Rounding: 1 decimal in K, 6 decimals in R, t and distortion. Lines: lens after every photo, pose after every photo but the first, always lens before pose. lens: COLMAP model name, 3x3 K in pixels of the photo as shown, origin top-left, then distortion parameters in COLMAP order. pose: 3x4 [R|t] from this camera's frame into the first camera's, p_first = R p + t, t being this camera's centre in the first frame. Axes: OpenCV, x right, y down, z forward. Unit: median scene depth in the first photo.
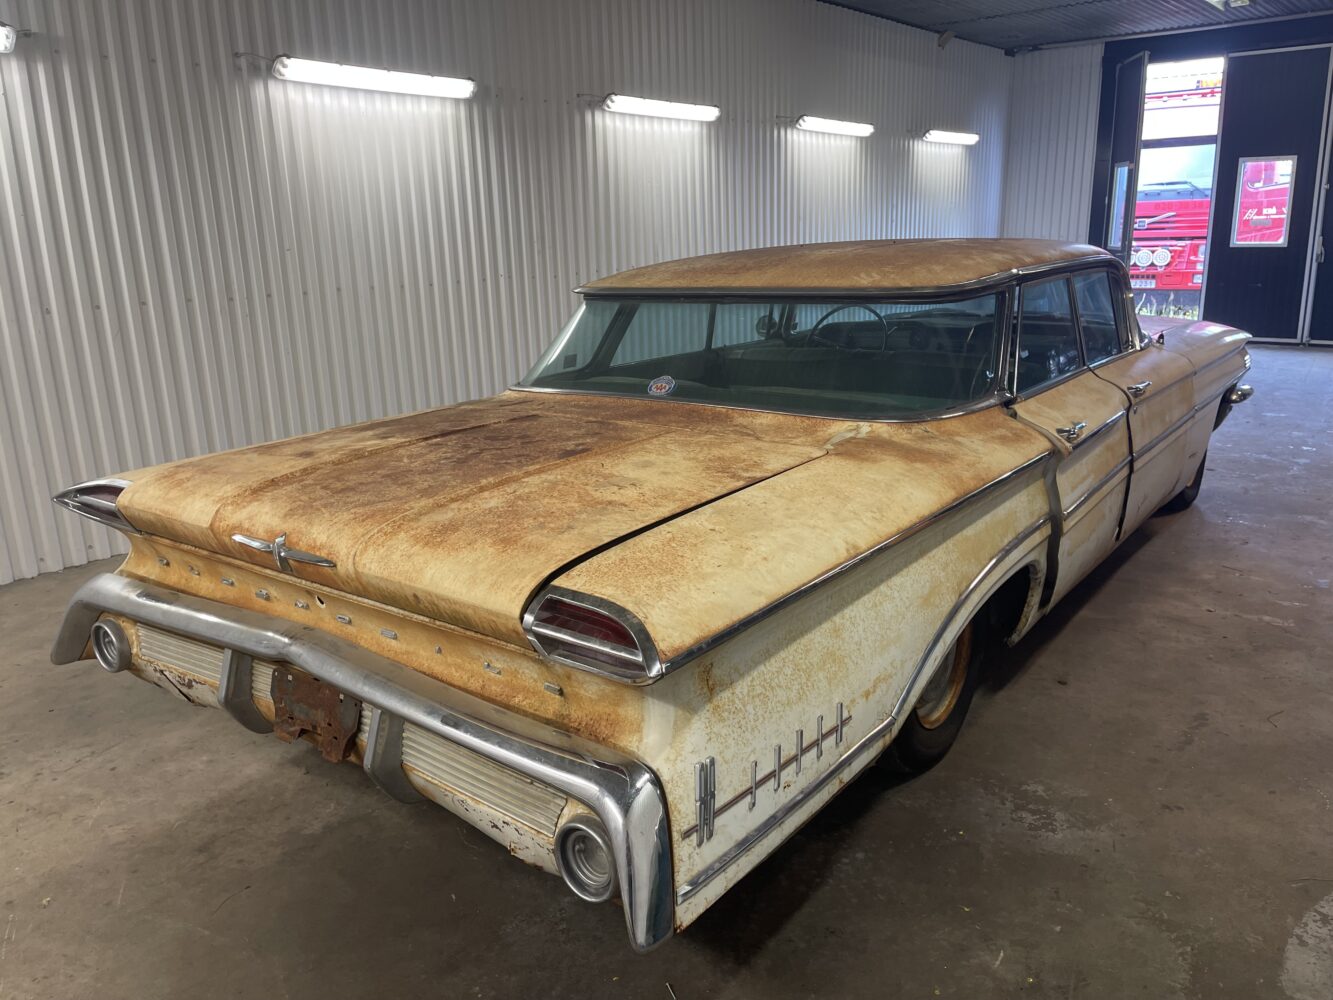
lens RADIAL K [[996.2, 0, 662.5], [0, 996.2, 493.2], [0, 0, 1]] dist [0.108727, -0.136337]
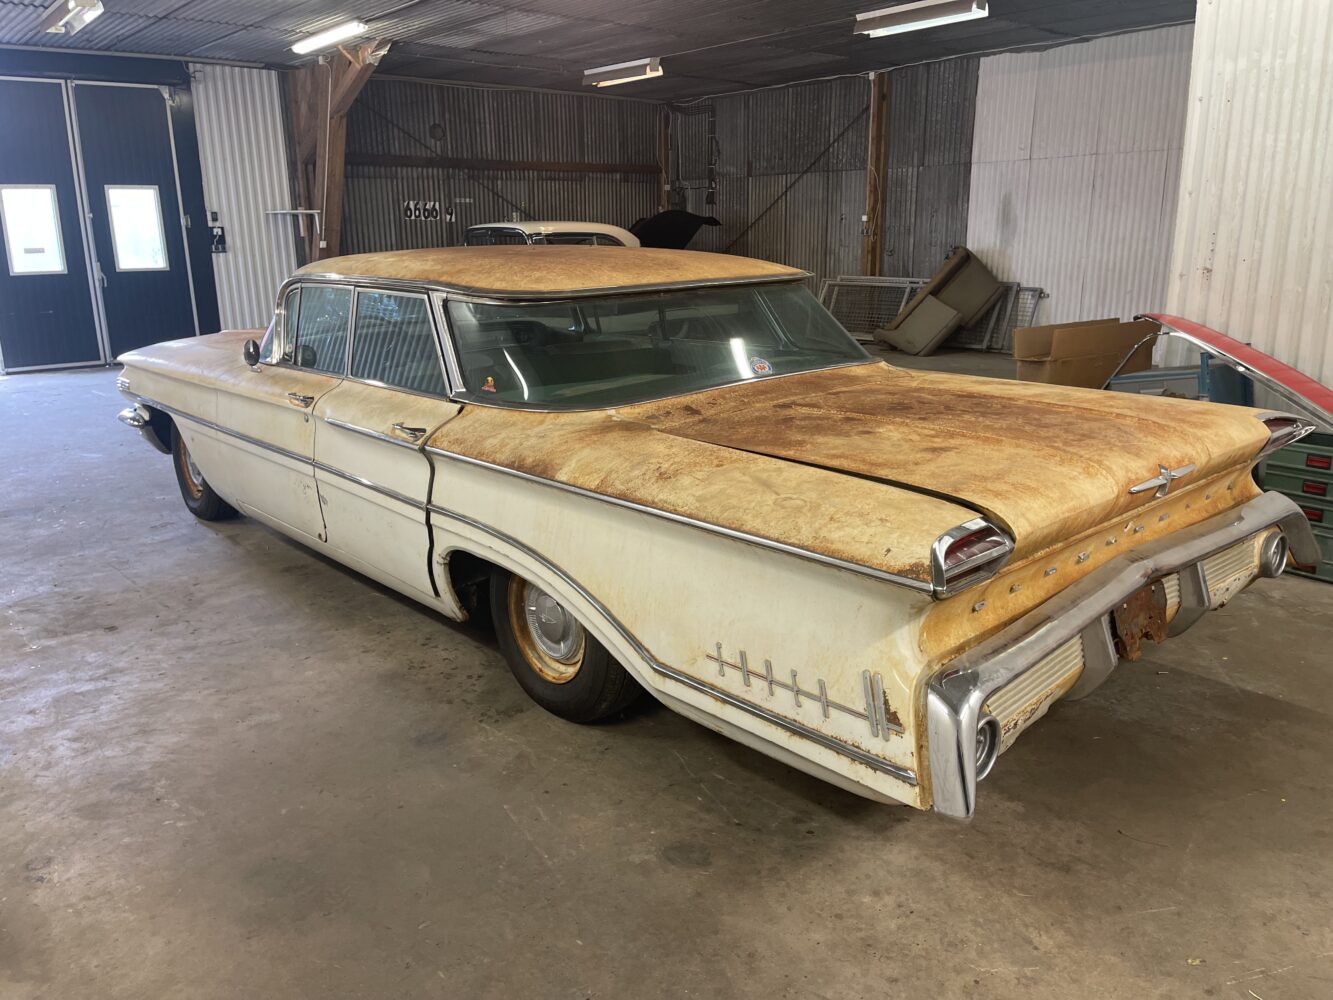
lens RADIAL K [[996.2, 0, 662.5], [0, 996.2, 493.2], [0, 0, 1]] dist [0.108727, -0.136337]
pose [[0.179639, -0.225023, 0.957651, -0.941377], [0.260637, 0.949584, 0.174236, -0.165501], [-0.948577, 0.218299, 0.229232, 0.750417]]
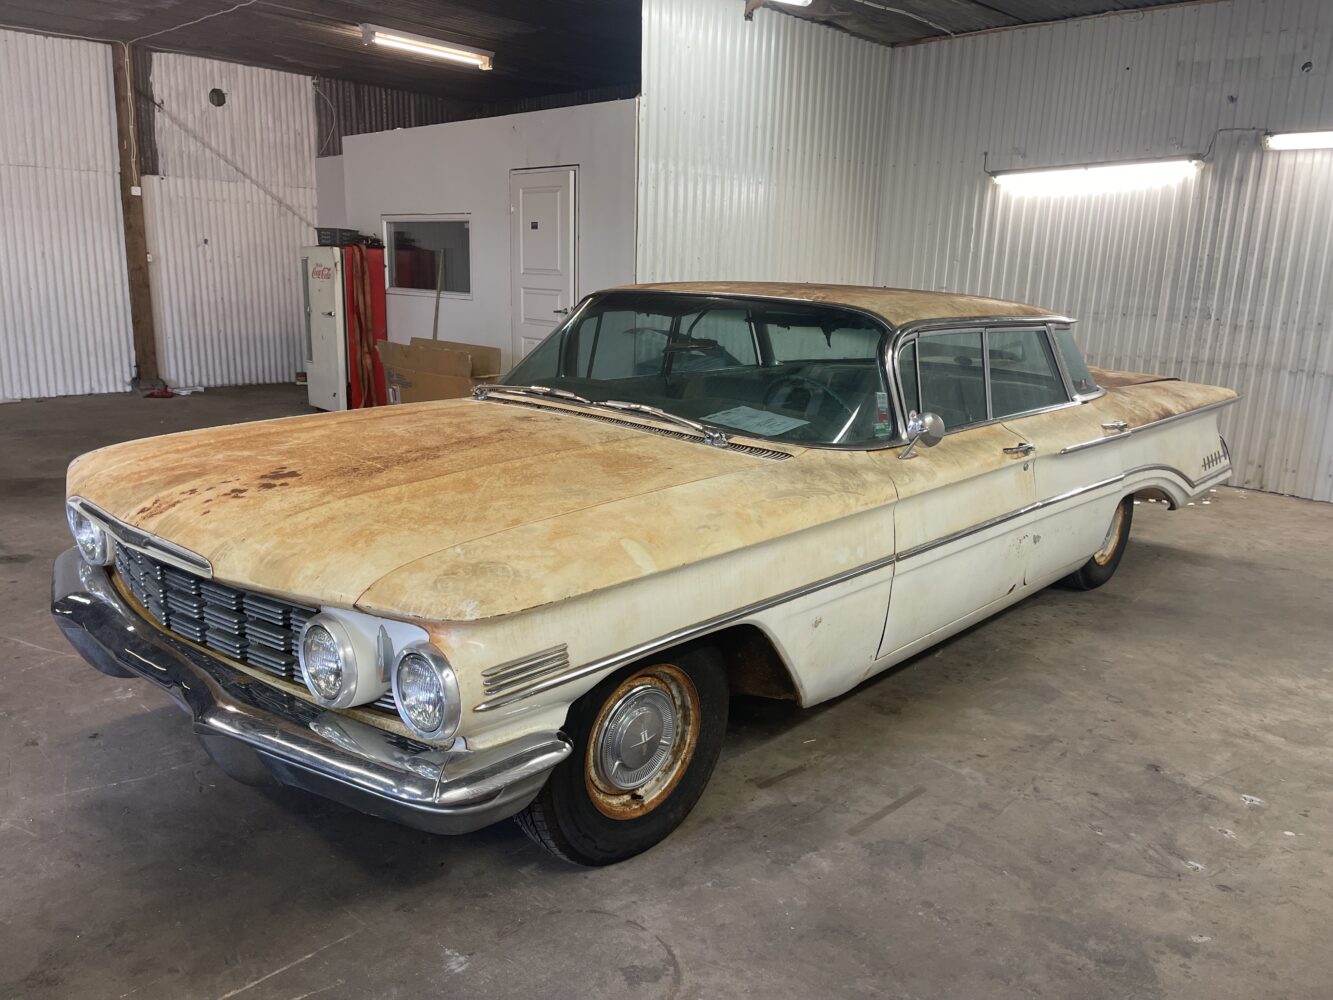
lens RADIAL K [[996.2, 0, 662.5], [0, 996.2, 493.2], [0, 0, 1]] dist [0.108727, -0.136337]
pose [[-0.995953, -0.020518, 0.087502, 0.306664], [0.022302, 0.886725, 0.461760, -0.609291], [-0.087064, 0.461843, -0.882678, 2.282319]]
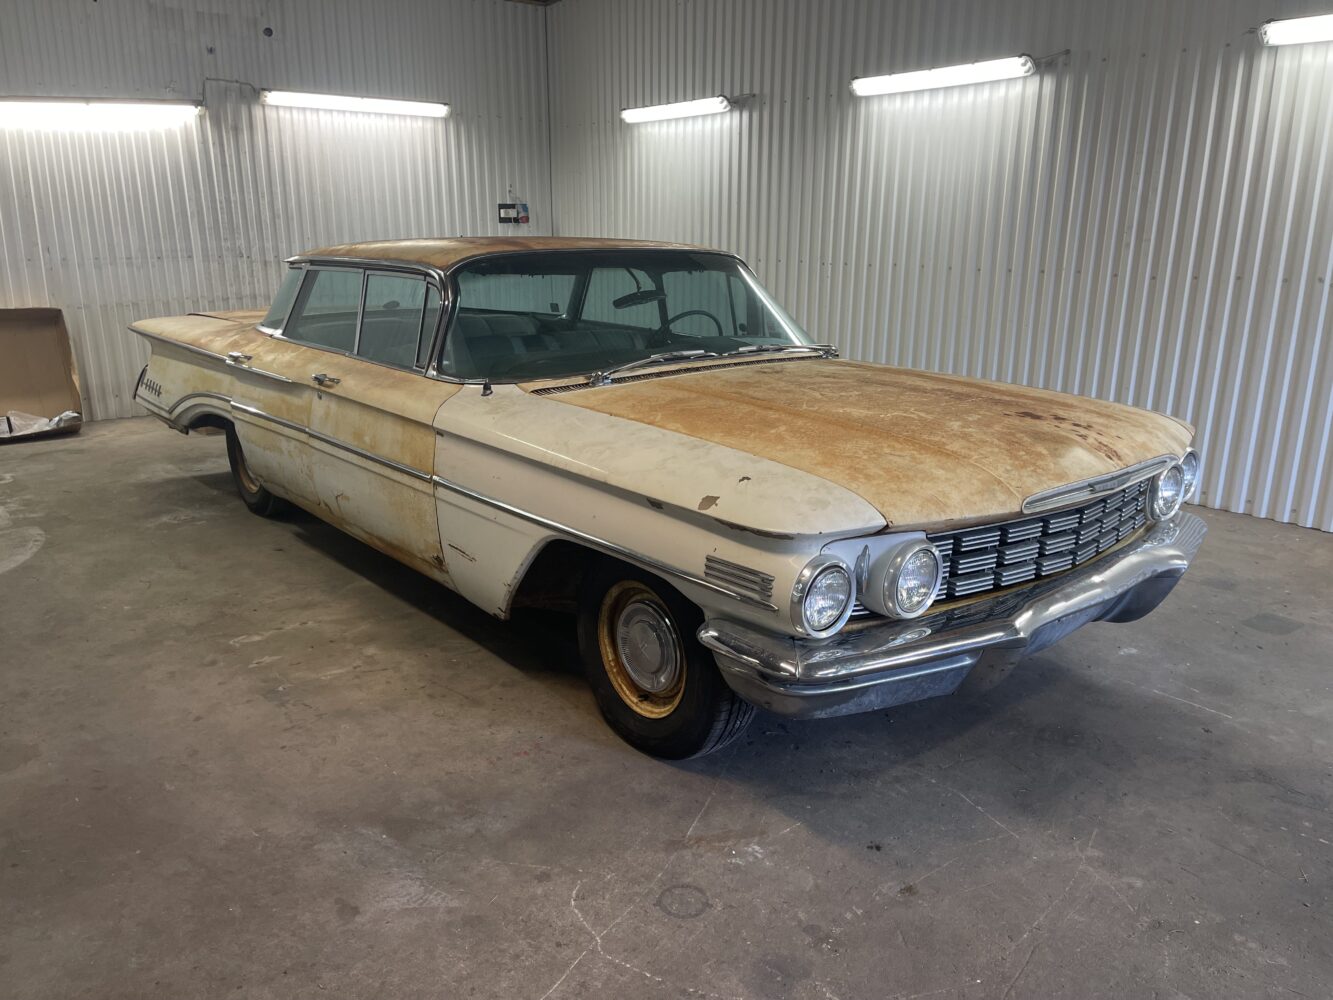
lens RADIAL K [[1008.8, 0, 666.5], [0, 1008.8, 500.0], [0, 0, 1]] dist [0.072474, -0.103025]
pose [[-0.204671, 0.286338, -0.936013, 1.469550], [-0.248004, 0.909884, 0.332574, -0.444166], [0.946892, 0.300203, -0.115214, 1.528042]]
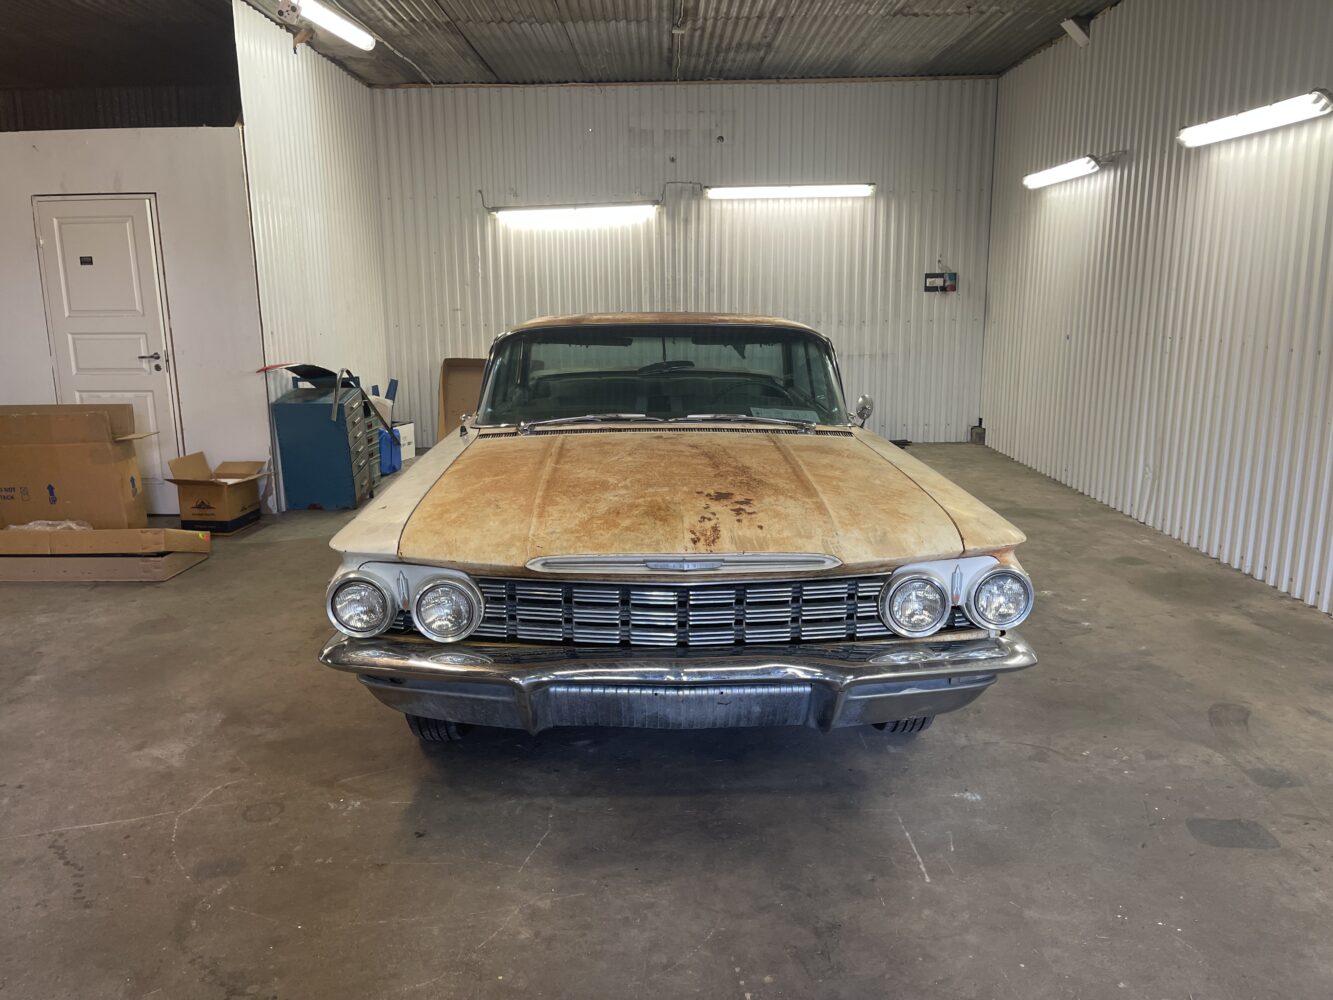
lens RADIAL K [[1012.7, 0, 653.2], [0, 1012.7, 489.6], [0, 0, 1]] dist [0.044984, -0.053269]
pose [[-0.781800, 0.158797, -0.602970, 1.161827], [-0.126946, 0.906237, 0.403261, -0.634261], [0.610470, 0.391814, -0.688337, 2.217275]]
